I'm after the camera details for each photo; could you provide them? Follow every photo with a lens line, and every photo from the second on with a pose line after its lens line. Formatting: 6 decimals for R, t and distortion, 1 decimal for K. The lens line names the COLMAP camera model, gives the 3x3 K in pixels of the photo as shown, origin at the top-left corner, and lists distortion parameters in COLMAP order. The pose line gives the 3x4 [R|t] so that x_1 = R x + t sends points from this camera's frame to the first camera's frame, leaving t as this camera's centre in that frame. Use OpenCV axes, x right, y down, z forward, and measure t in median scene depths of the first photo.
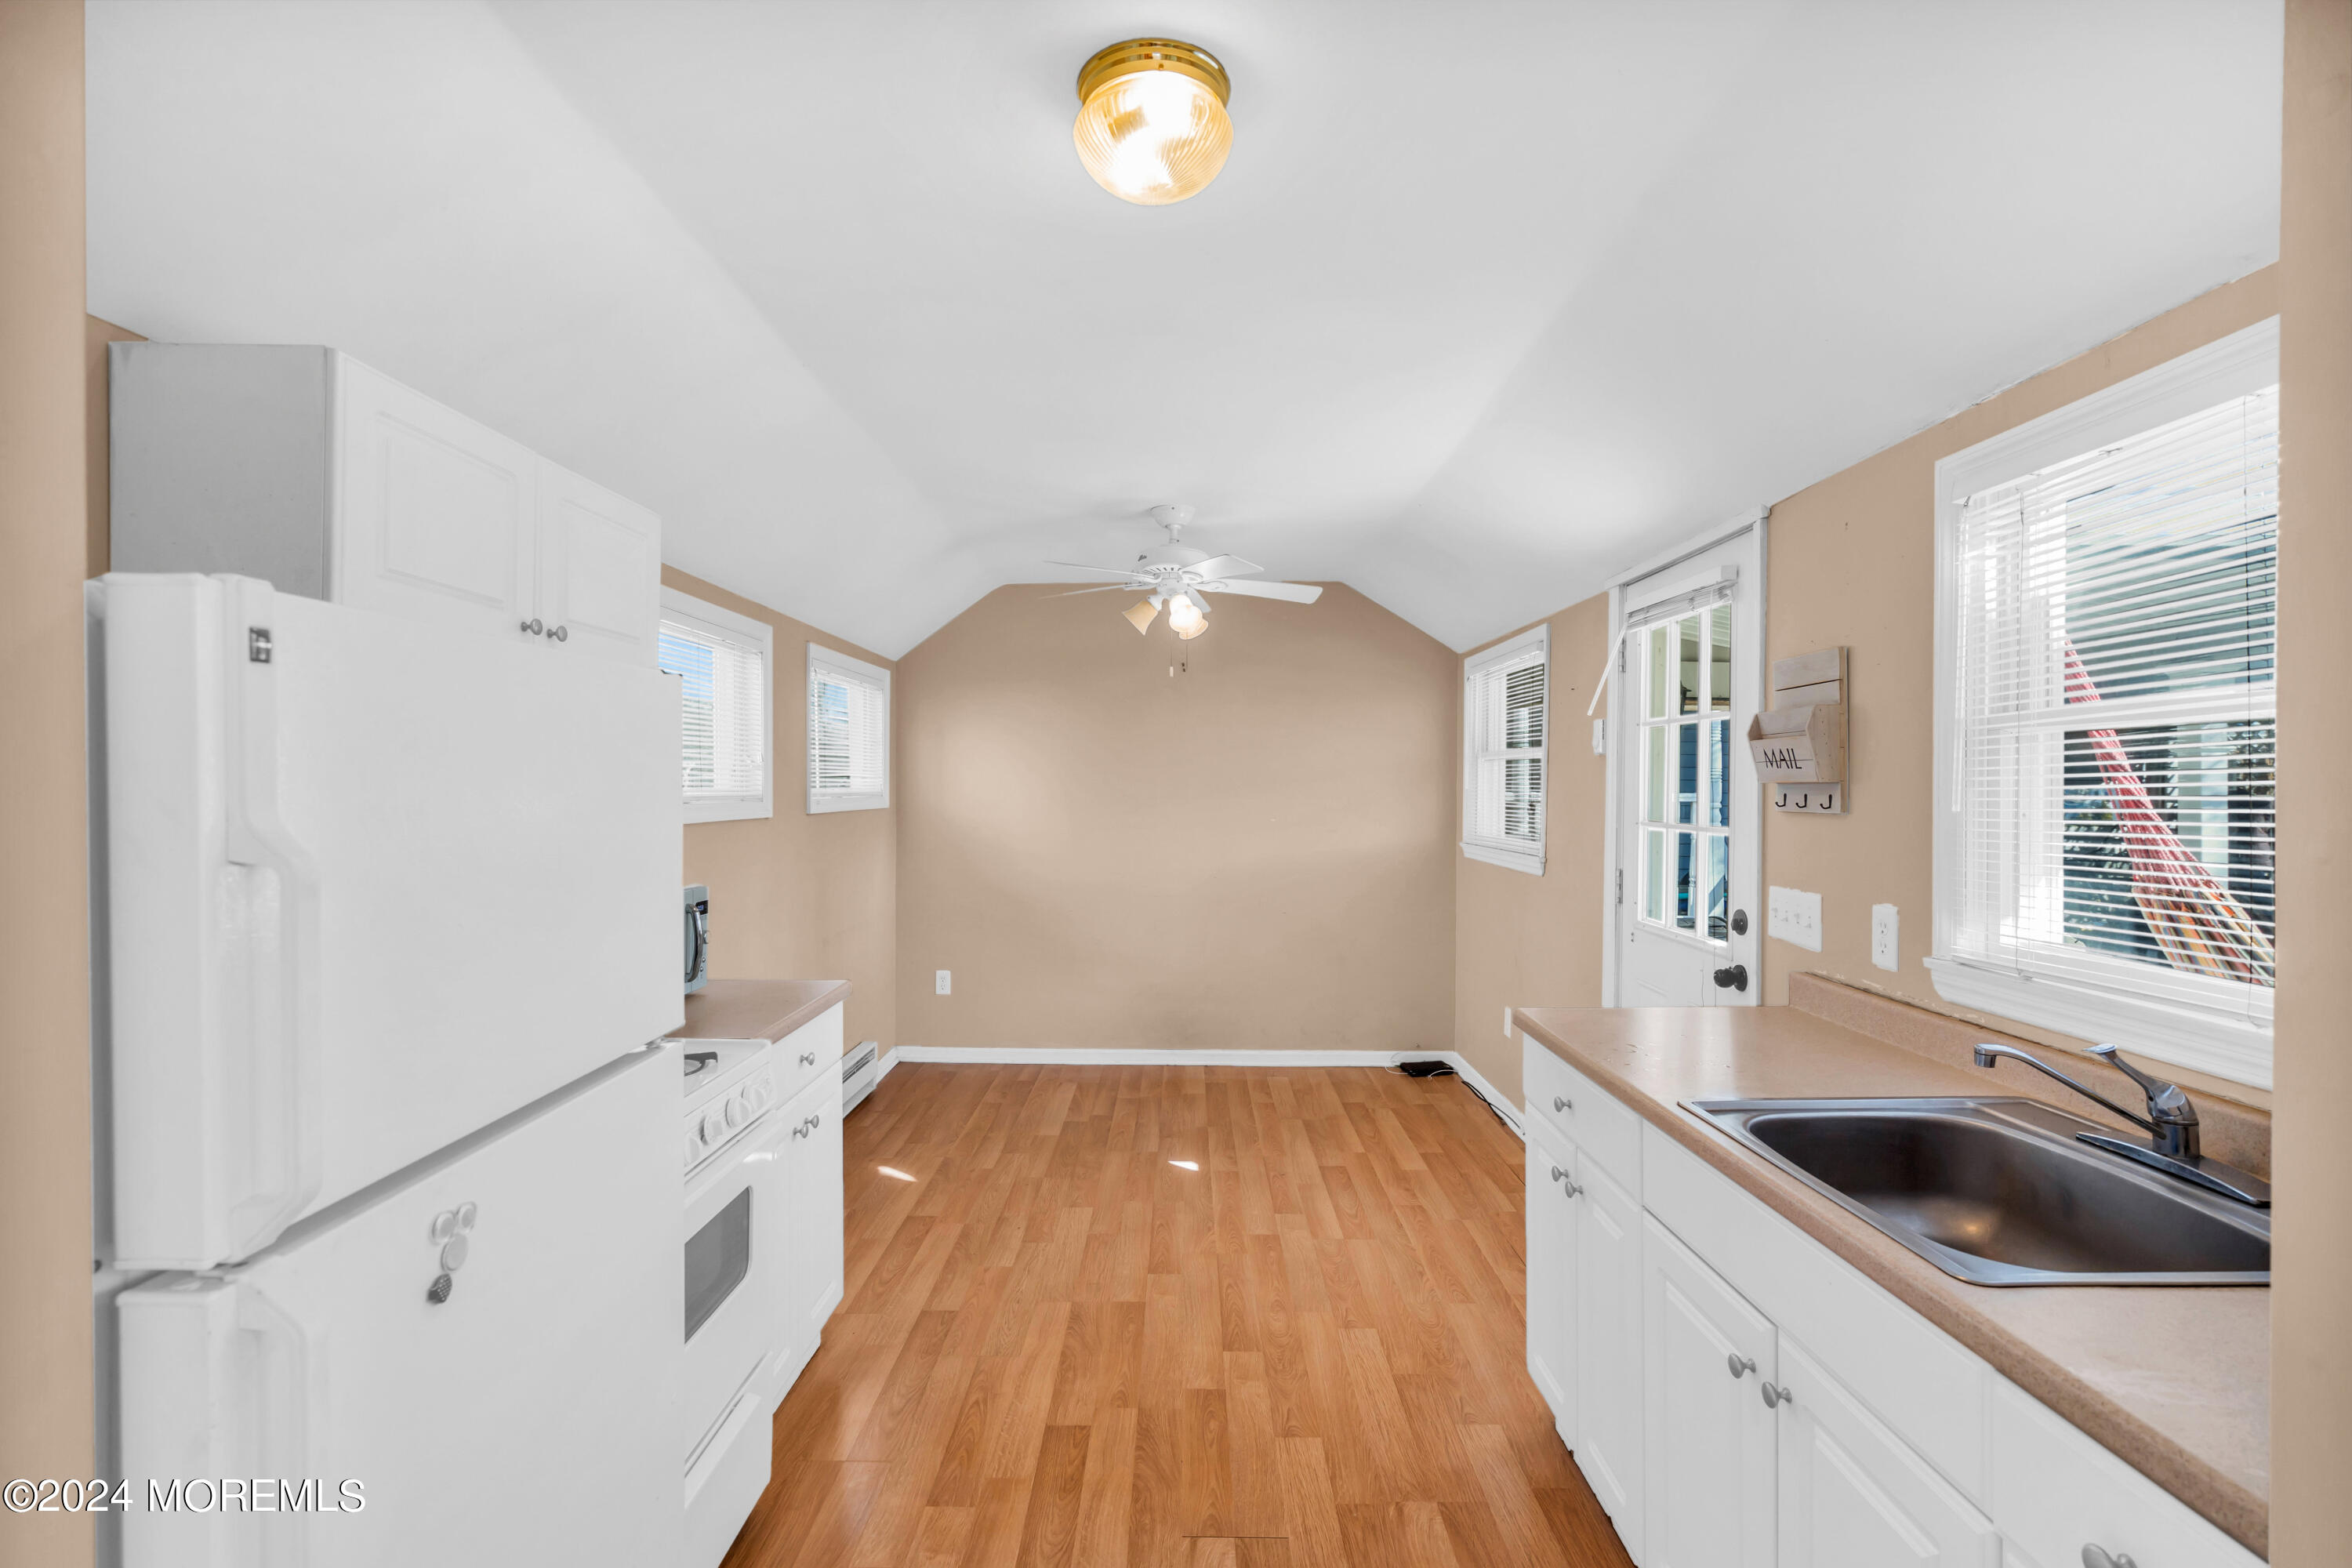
lens RADIAL K [[1070.9, 0, 1168.2], [0, 1070.9, 792.0], [0, 0, 1]] dist [-0.006274, 0.002874]
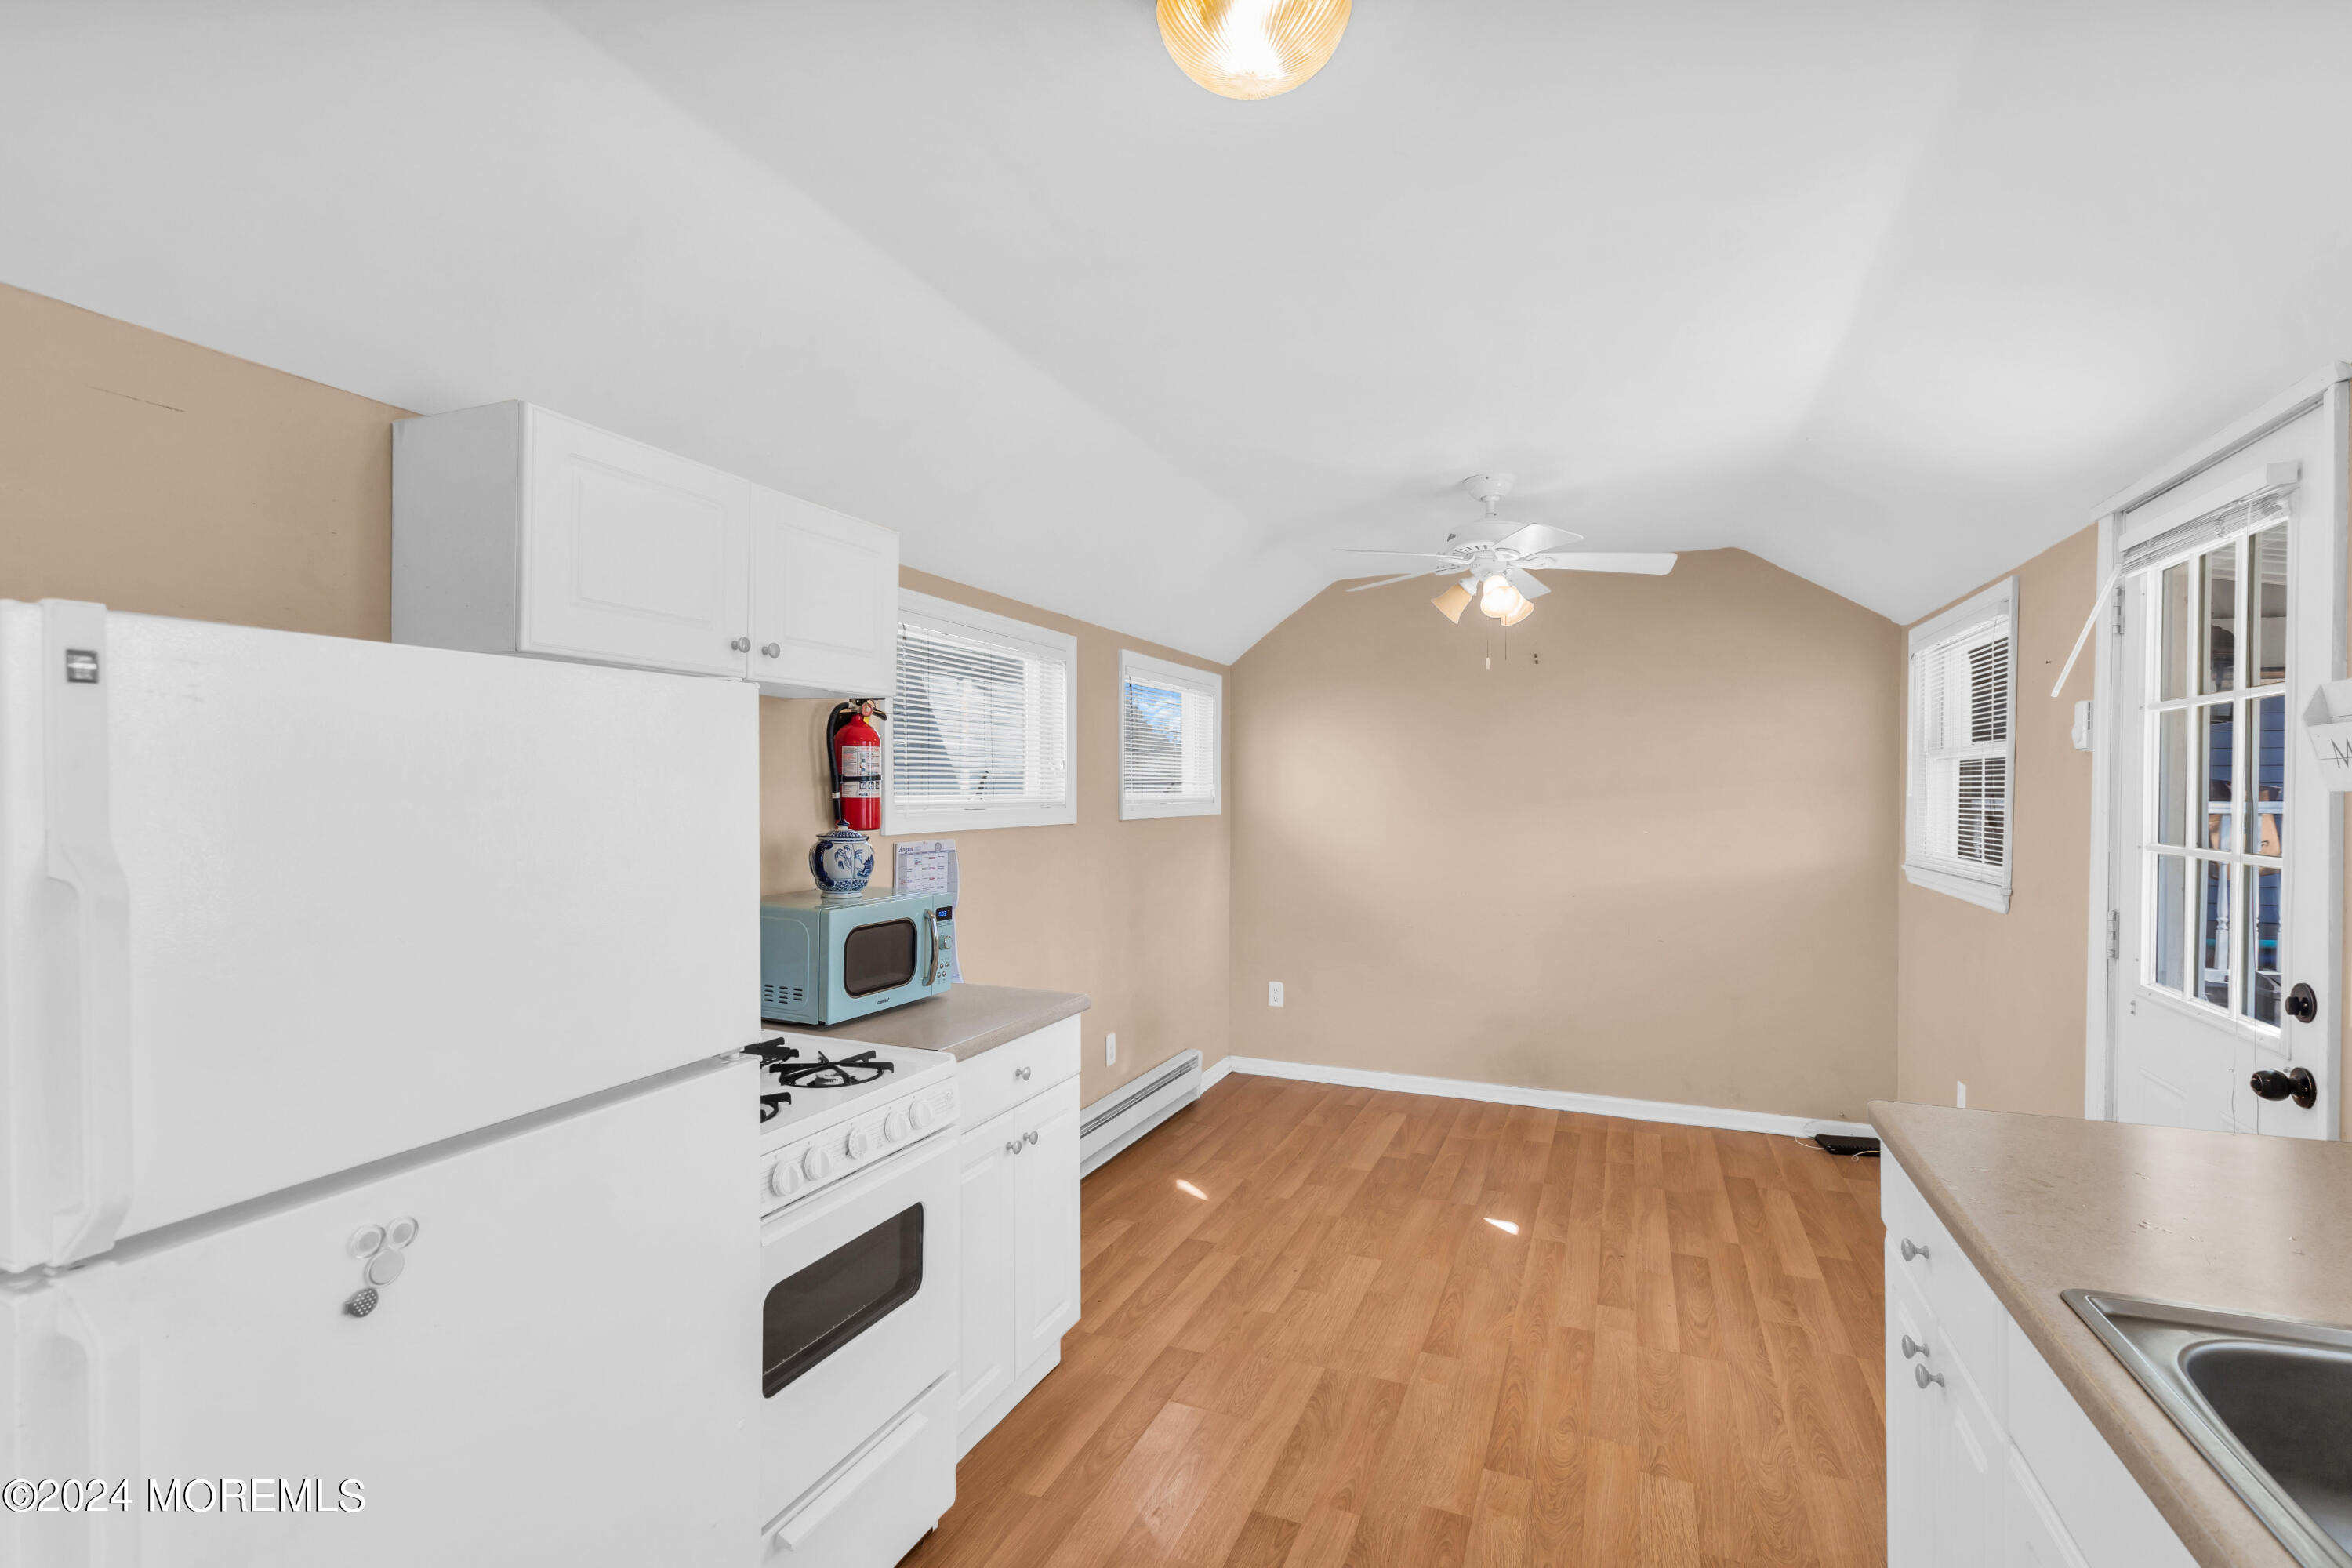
lens RADIAL K [[1070.9, 0, 1165.4], [0, 1070.9, 792.3], [0, 0, 1]] dist [-0.006274, 0.002874]
pose [[0.924228, 0.000326, -0.381840, 0.109556], [-0.001723, 0.999993, -0.003318, -0.003253], [0.381837, 0.003724, 0.924222, 0.099453]]
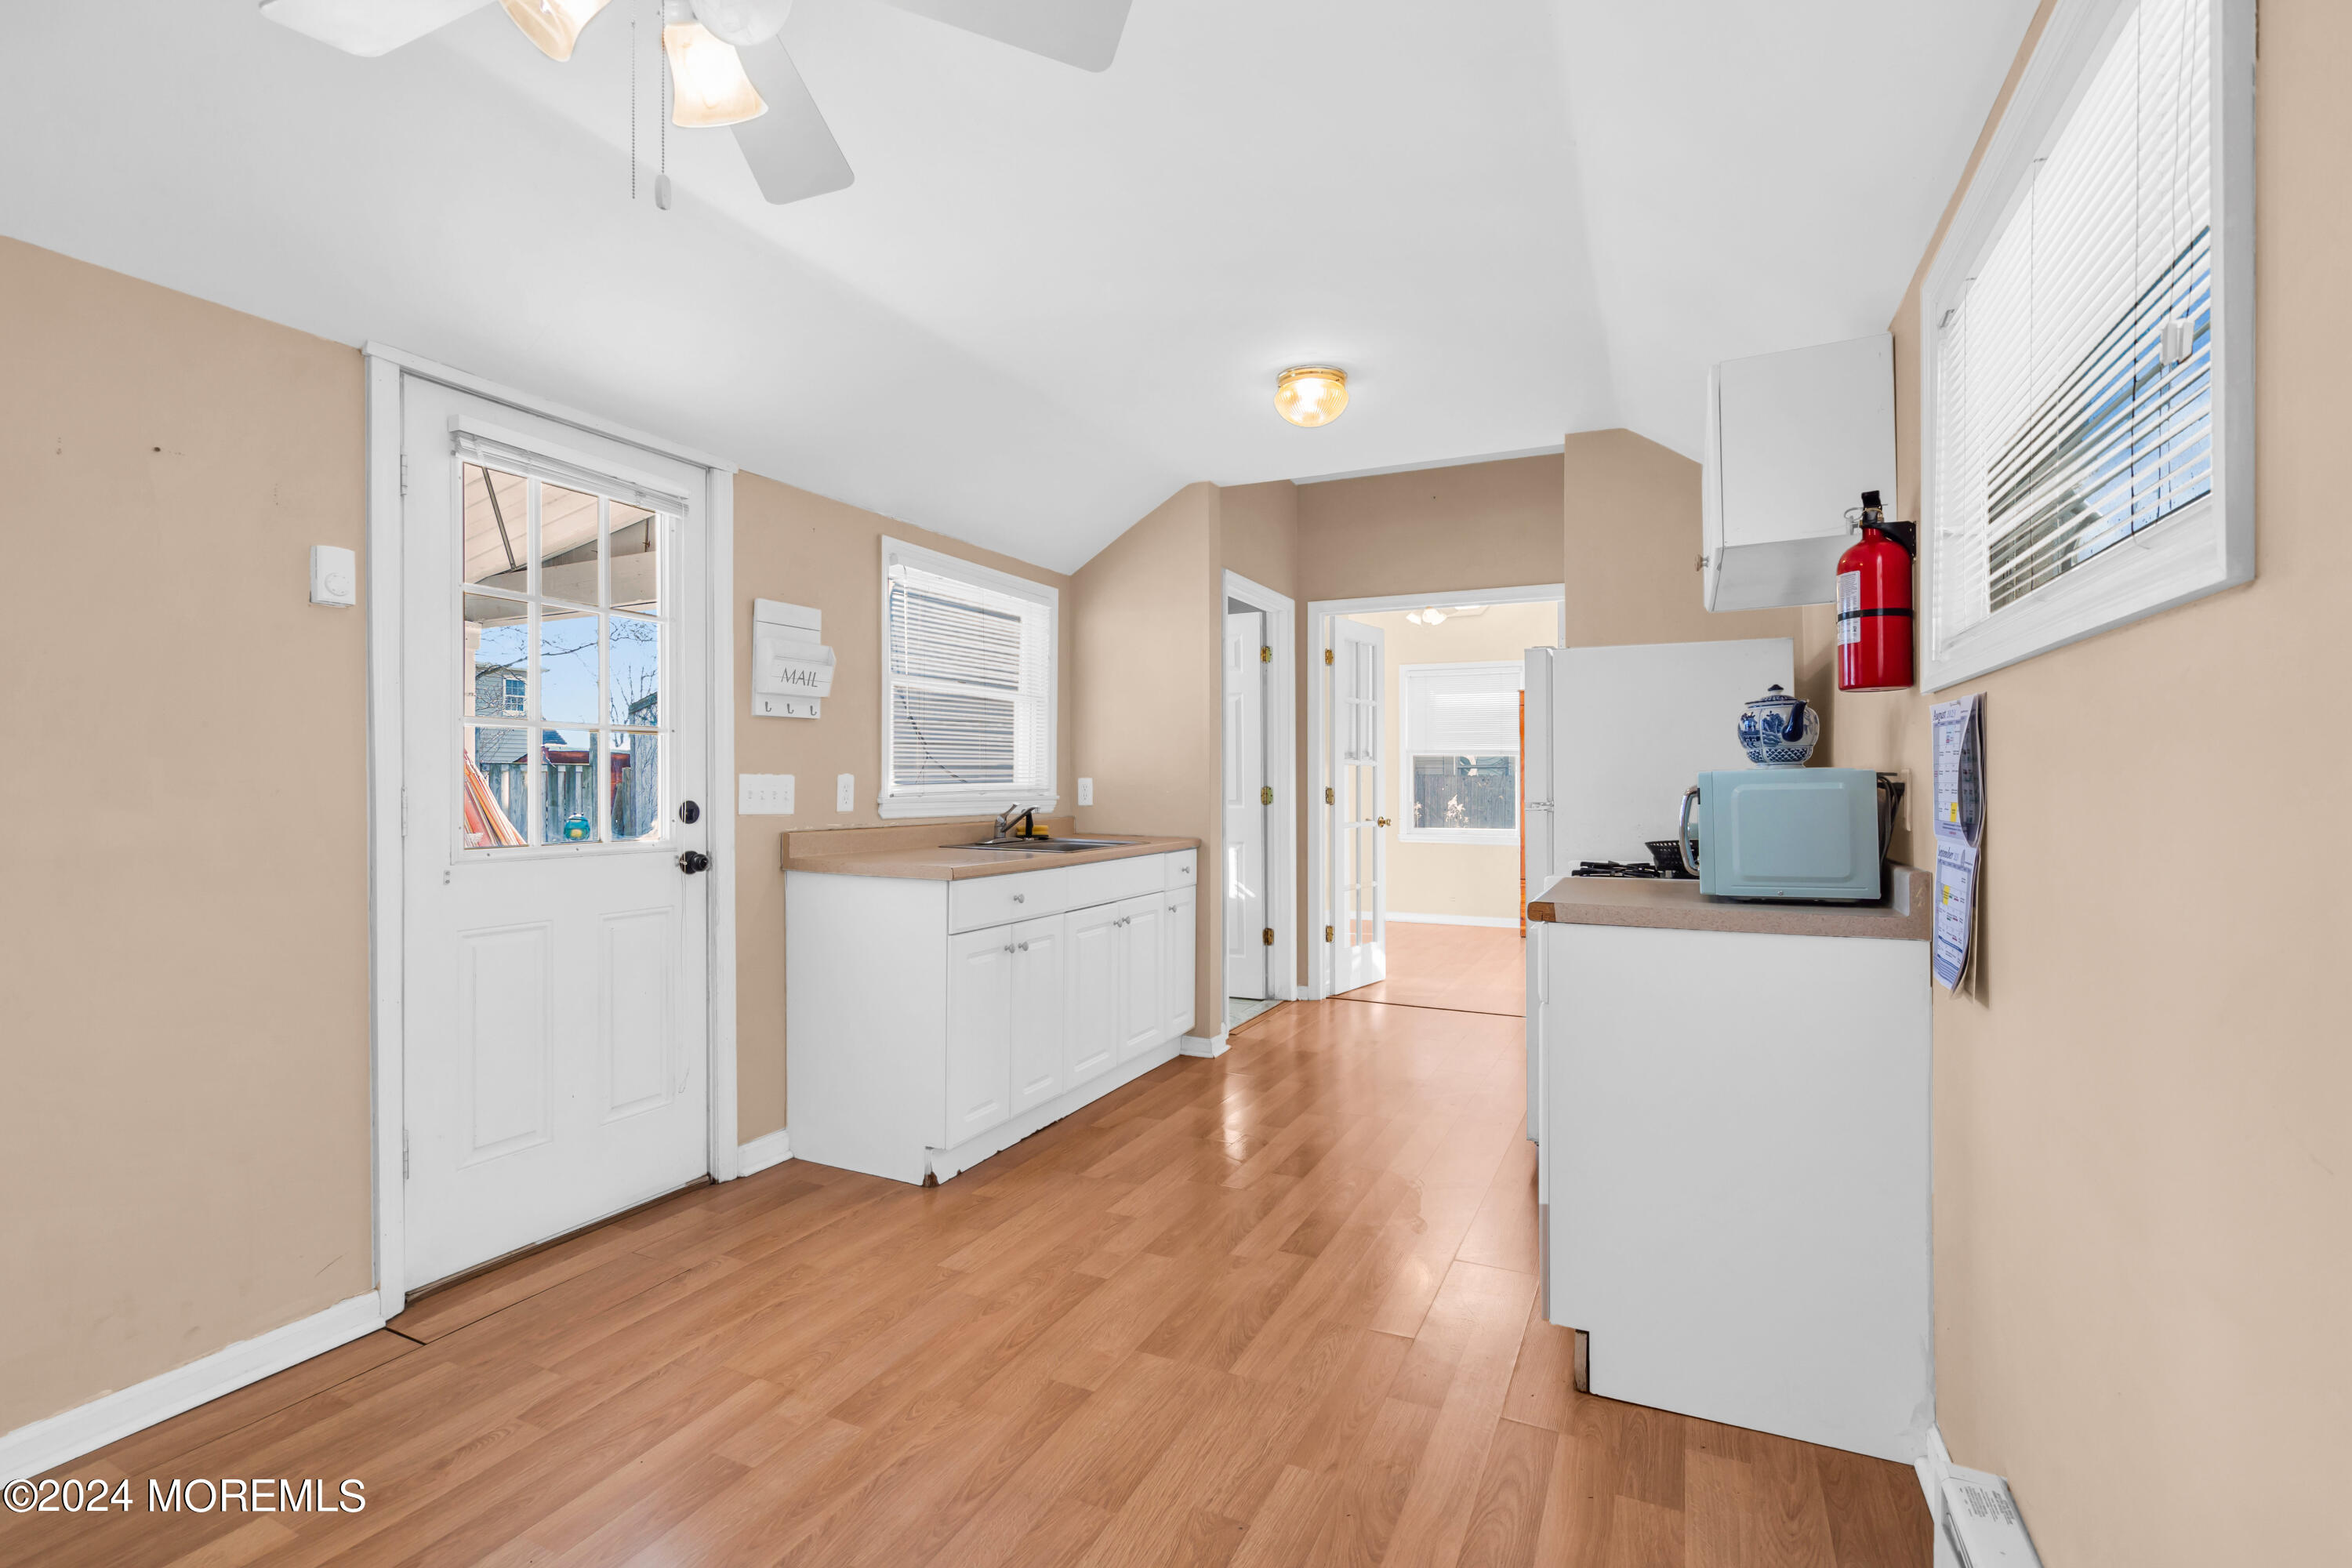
lens RADIAL K [[1070.9, 0, 1164.9], [0, 1070.9, 771.2], [0, 0, 1]] dist [-0.006274, 0.002874]
pose [[-0.906111, 0.004466, 0.423017, -0.302756], [0.002306, 0.999982, -0.005618, 0.068034], [-0.423034, -0.004115, -0.906104, 1.418759]]
